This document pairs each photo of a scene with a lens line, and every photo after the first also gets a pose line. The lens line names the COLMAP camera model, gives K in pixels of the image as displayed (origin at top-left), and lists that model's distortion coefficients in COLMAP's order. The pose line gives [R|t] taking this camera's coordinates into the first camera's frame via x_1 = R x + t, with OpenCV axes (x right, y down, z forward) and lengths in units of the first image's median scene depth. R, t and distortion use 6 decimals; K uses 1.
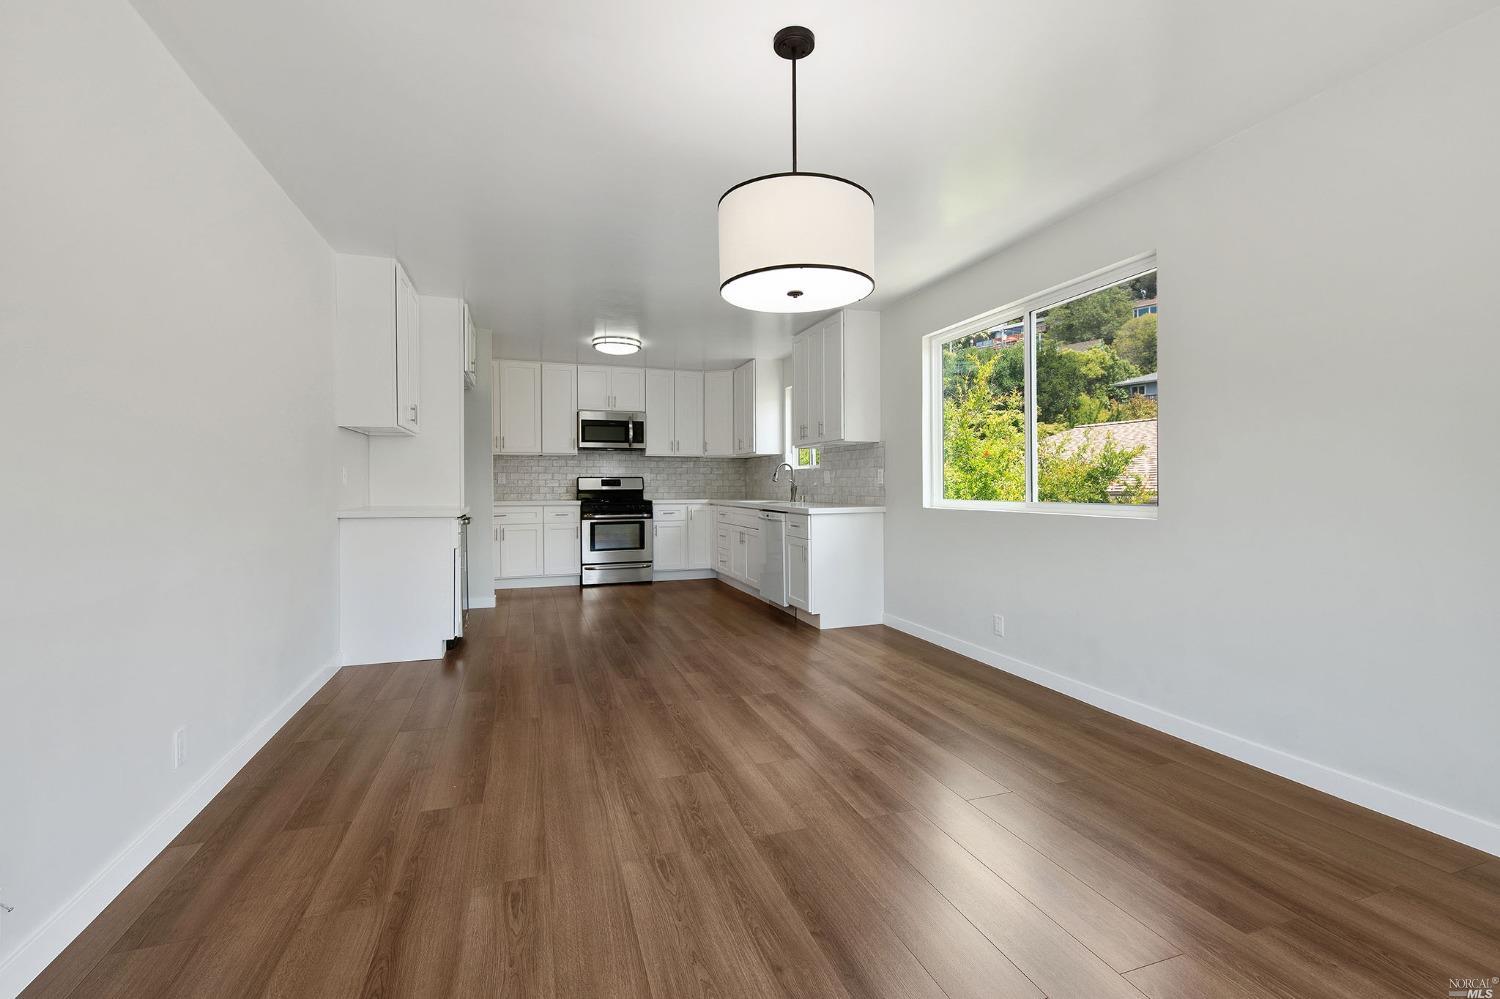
lens RADIAL K [[647.0, 0, 740.7], [0, 647.0, 495.8], [0, 0, 1]] dist [0.001278, -0.000022]
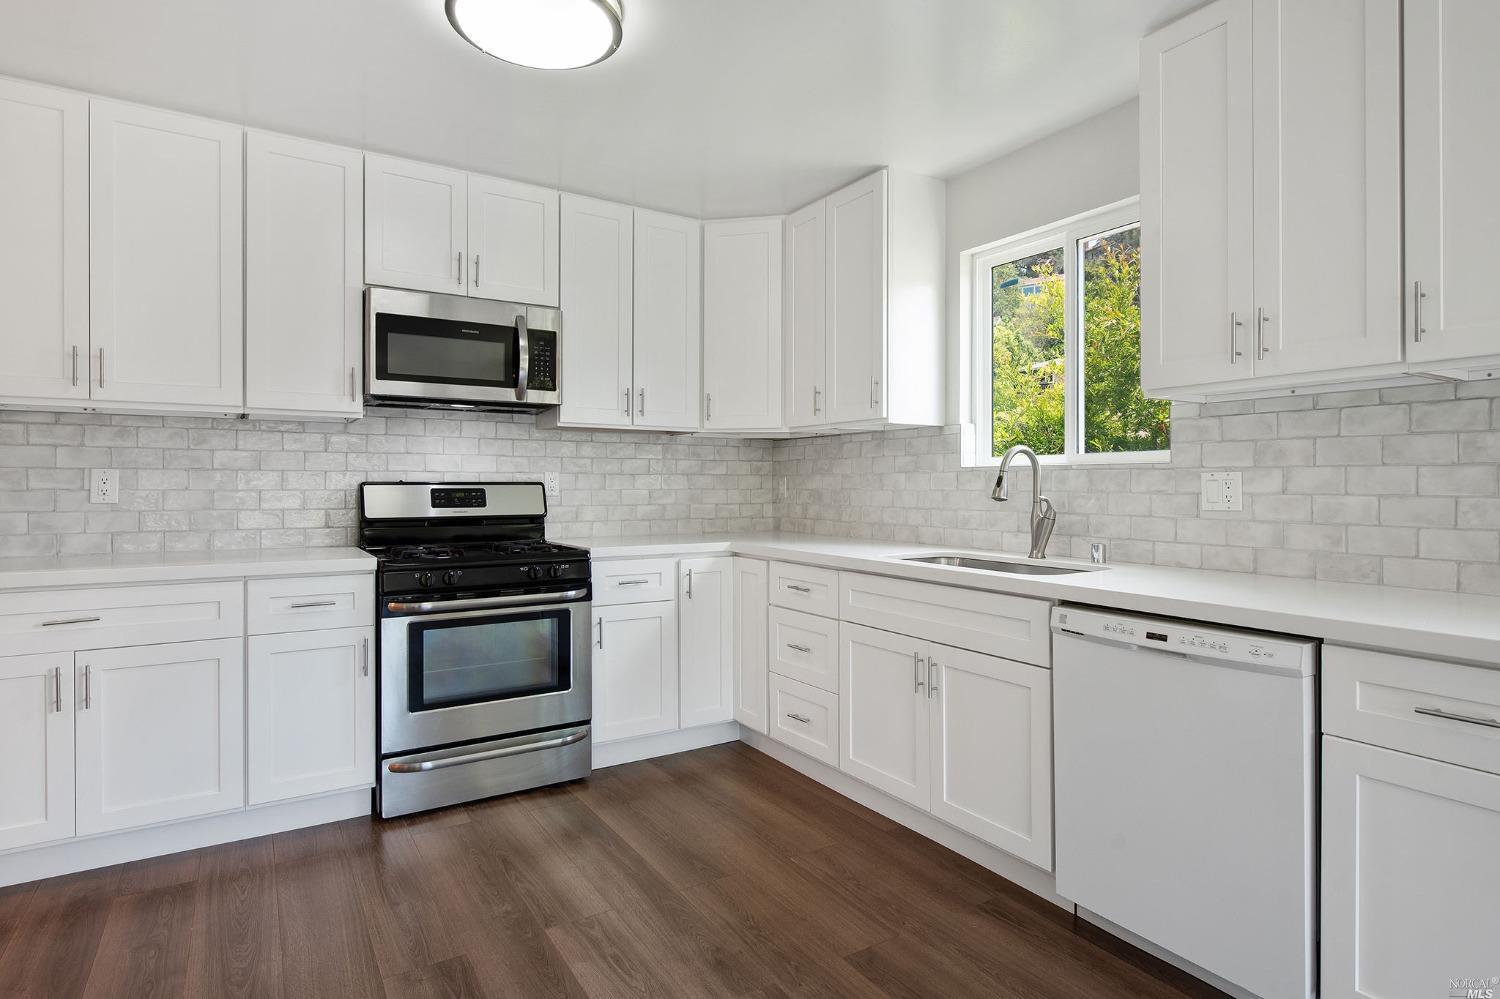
lens RADIAL K [[778.4, 0, 749.4], [0, 778.4, 490.1], [0, 0, 1]] dist [-0.021000, -0.000113]
pose [[0.969484, 0.001356, 0.245152, -0.156242], [0.000421, 0.999974, -0.007194, -0.022383], [-0.245156, 0.007077, 0.969458, 0.561893]]
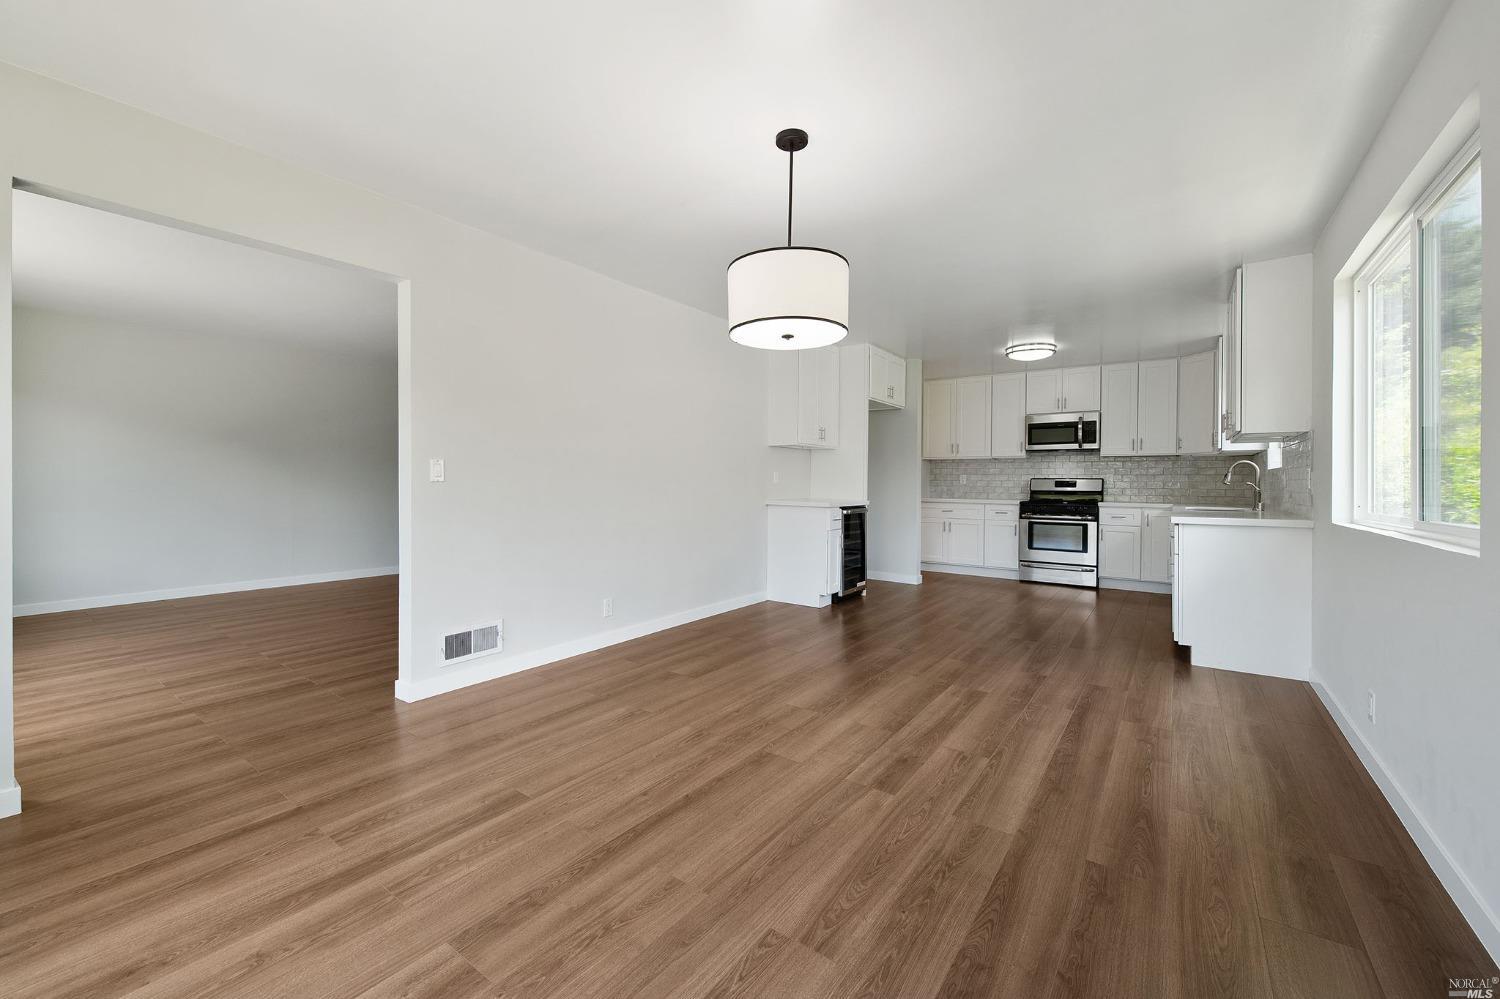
lens RADIAL K [[593.3, 0, 751.2], [0, 593.3, 482.0], [0, 0, 1]] dist [0.000492, -0.000126]
pose [[0.584333, 0.006304, -0.811489, 0.274356], [-0.024155, 0.999662, -0.009628, -0.002703], [0.811154, 0.025228, 0.584288, 0.071008]]
